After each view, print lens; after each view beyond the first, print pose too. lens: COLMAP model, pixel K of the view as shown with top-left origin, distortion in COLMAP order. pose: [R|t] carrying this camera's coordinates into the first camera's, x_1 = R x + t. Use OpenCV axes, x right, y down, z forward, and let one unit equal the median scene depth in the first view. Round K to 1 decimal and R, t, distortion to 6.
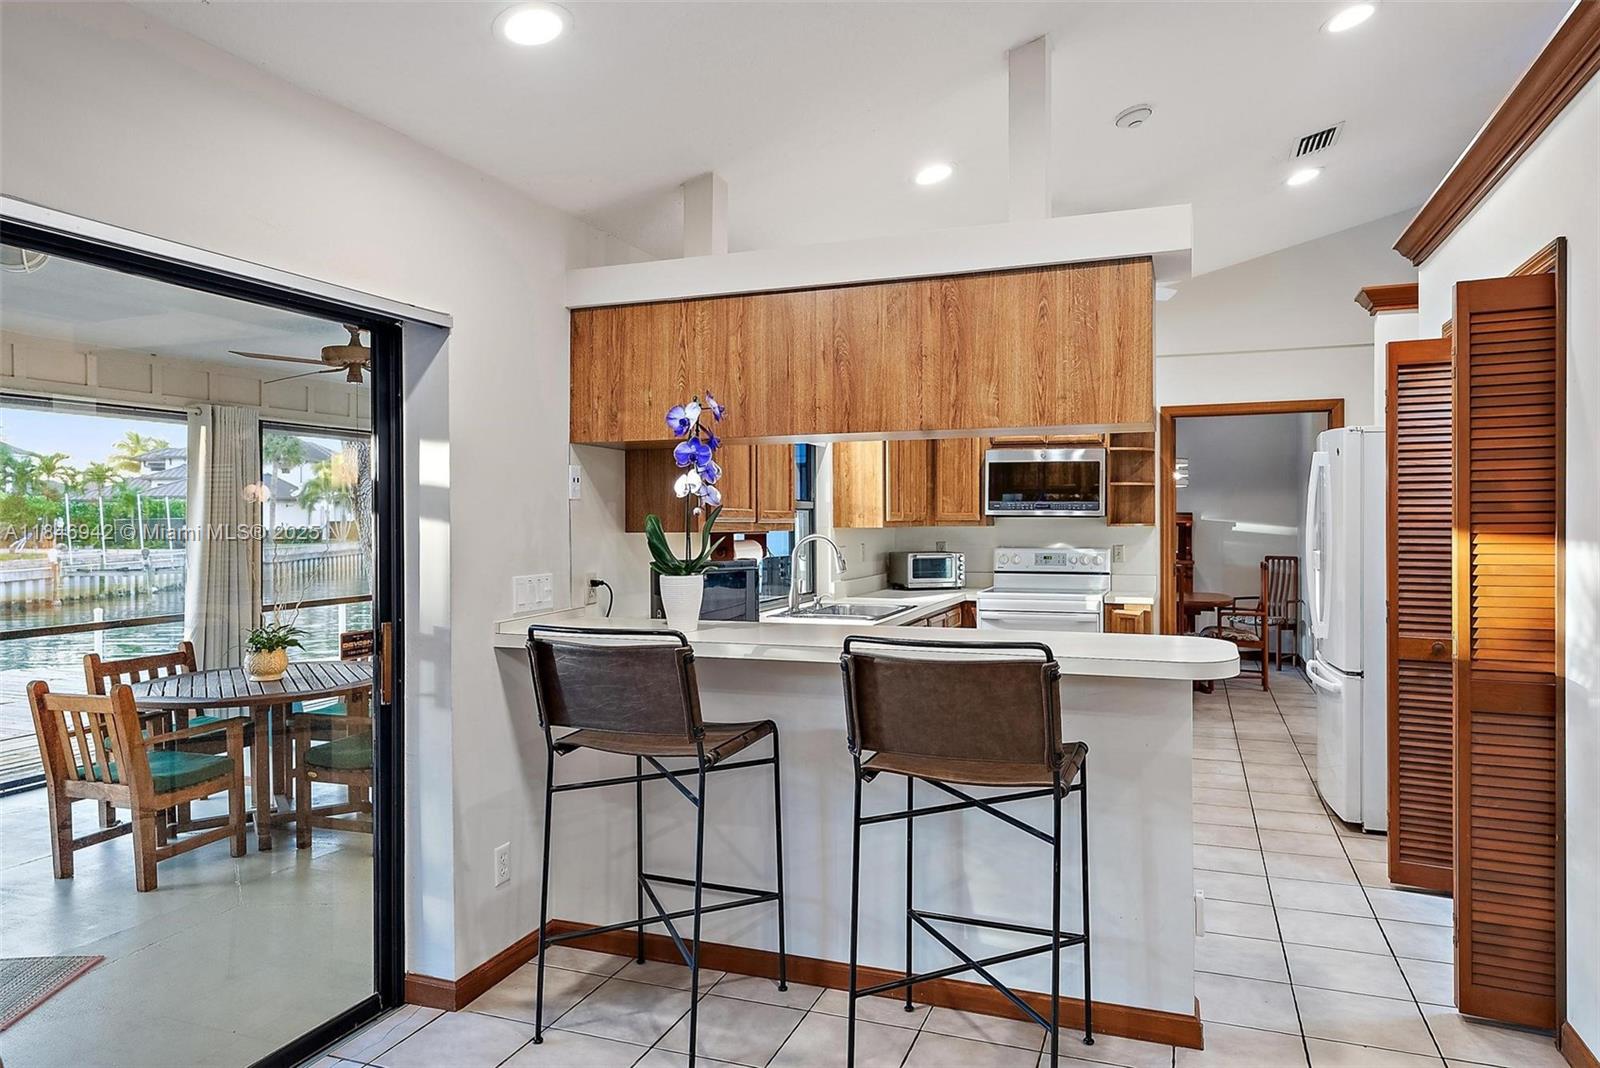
lens RADIAL K [[998.2, 0, 800.0], [0, 998.2, 534.0], [0, 0, 1]] dist [0.002081, 0.001320]
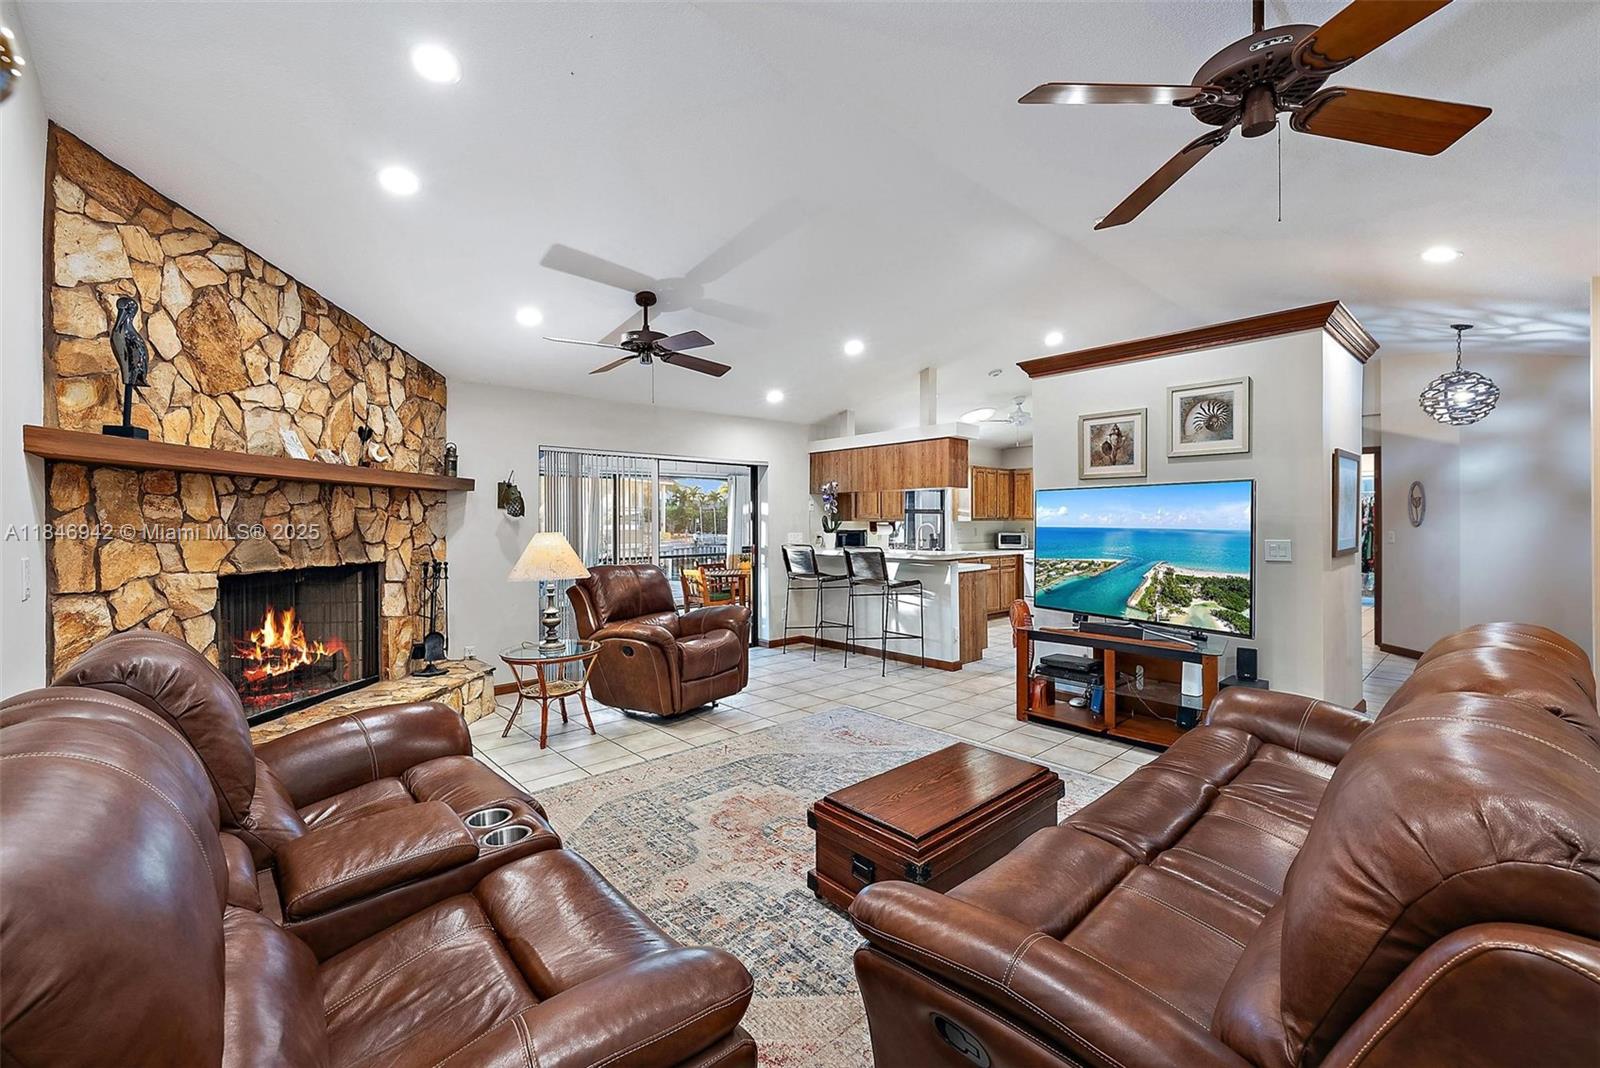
lens RADIAL K [[646.8, 0, 800.0], [0, 646.8, 534.0], [0, 0, 1]] dist [-0.001125, -0.000125]
pose [[0.885419, 0.009702, -0.464692, 0.748759], [-0.005928, 0.999937, 0.009581, 0.021325], [0.464755, -0.005728, 0.885421, -0.927014]]
